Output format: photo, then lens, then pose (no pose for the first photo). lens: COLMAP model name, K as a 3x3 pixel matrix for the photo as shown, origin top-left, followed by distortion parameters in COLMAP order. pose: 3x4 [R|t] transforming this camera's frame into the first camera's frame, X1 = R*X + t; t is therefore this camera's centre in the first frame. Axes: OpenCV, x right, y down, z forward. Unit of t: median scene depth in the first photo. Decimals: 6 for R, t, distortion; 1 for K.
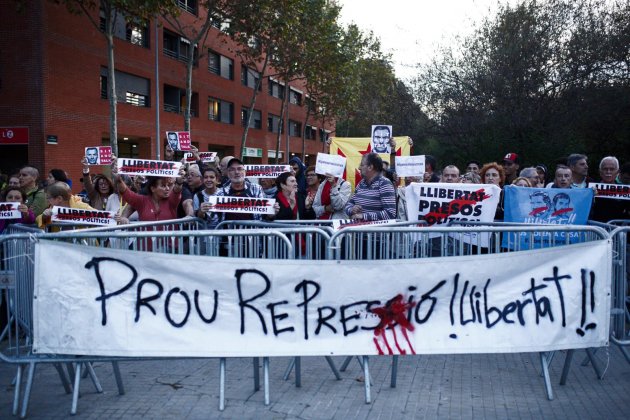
lens RADIAL K [[601.9, 0, 315.0], [0, 601.9, 210.0], [0, 0, 1]] dist [-0.044664, 0.015480]
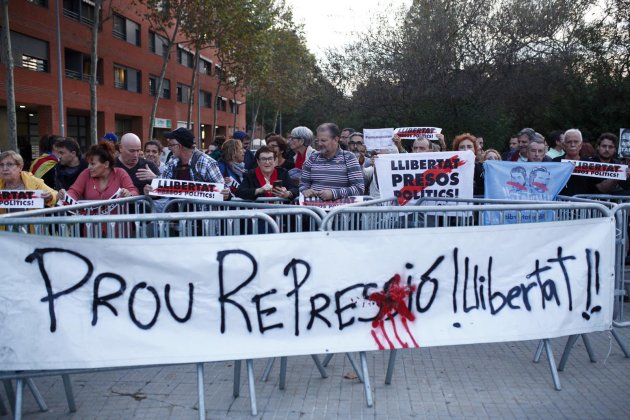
lens RADIAL K [[598.9, 0, 315.2], [0, 598.9, 203.2], [0, 0, 1]] dist [-0.003158, -0.011905]
pose [[0.987760, -0.011376, 0.155564, -0.120064], [0.005860, 0.999339, 0.035871, -0.008492], [-0.155869, -0.034520, 0.987174, 0.142543]]
